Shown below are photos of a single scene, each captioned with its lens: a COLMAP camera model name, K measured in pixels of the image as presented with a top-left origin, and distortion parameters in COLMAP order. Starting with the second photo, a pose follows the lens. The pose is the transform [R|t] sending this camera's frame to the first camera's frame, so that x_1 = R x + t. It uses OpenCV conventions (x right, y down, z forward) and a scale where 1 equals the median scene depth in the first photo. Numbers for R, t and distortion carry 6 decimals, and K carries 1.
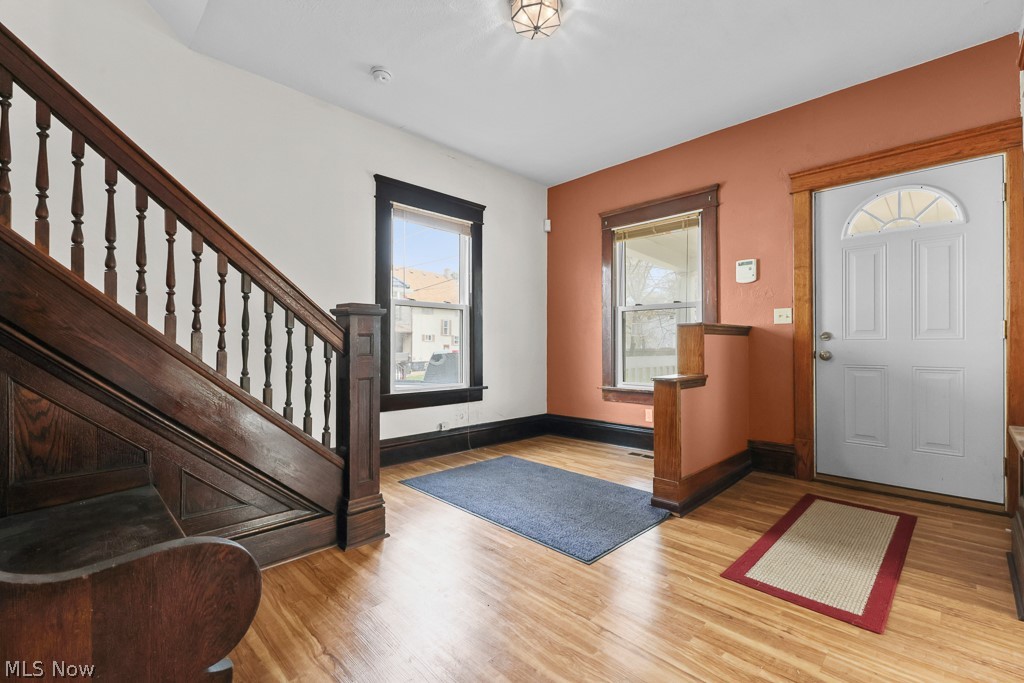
lens RADIAL K [[453.5, 0, 504.1], [0, 453.5, 343.5], [0, 0, 1]] dist [0.008872, -0.000373]
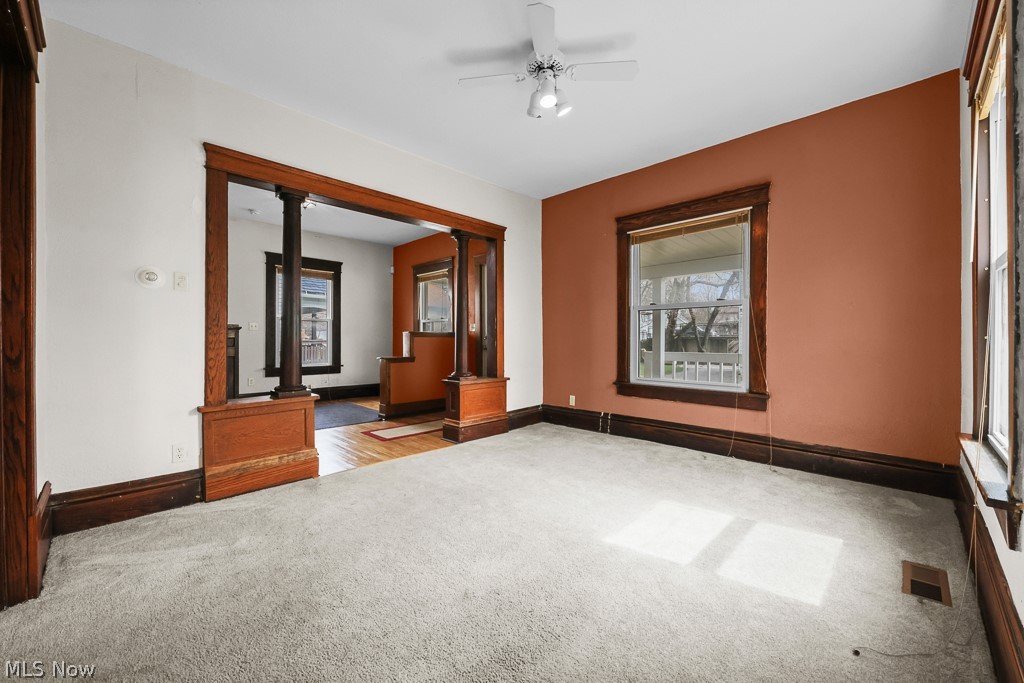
lens RADIAL K [[413.9, 0, 512.4], [0, 413.9, 339.8], [0, 0, 1]] dist [0.001050, -0.003242]
pose [[0.999805, 0.006946, 0.018512, 0.717455], [-0.006946, 0.999976, -0.000036, -0.008987], [-0.018512, -0.000093, 0.999829, -0.748374]]
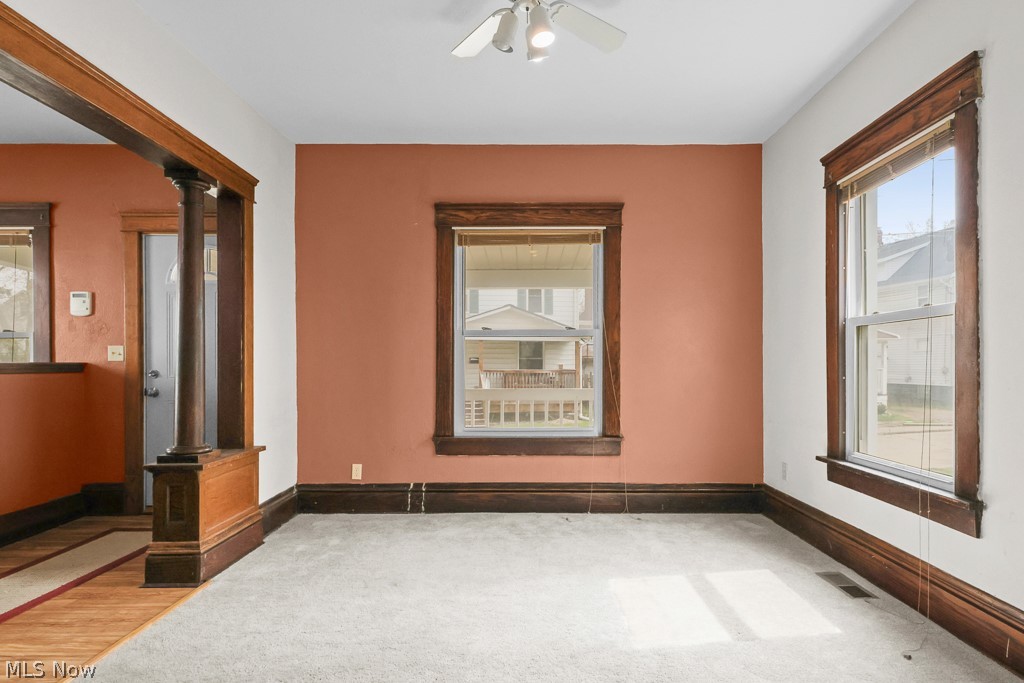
lens RADIAL K [[580.9, 0, 540.4], [0, 580.9, 363.1], [0, 0, 1]] dist [-0.000716, 0.006264]
pose [[0.687522, 0.007521, 0.726124, 0.318638], [-0.003208, 0.999968, -0.007320, -0.031721], [-0.726156, 0.002703, 0.687524, -0.518610]]
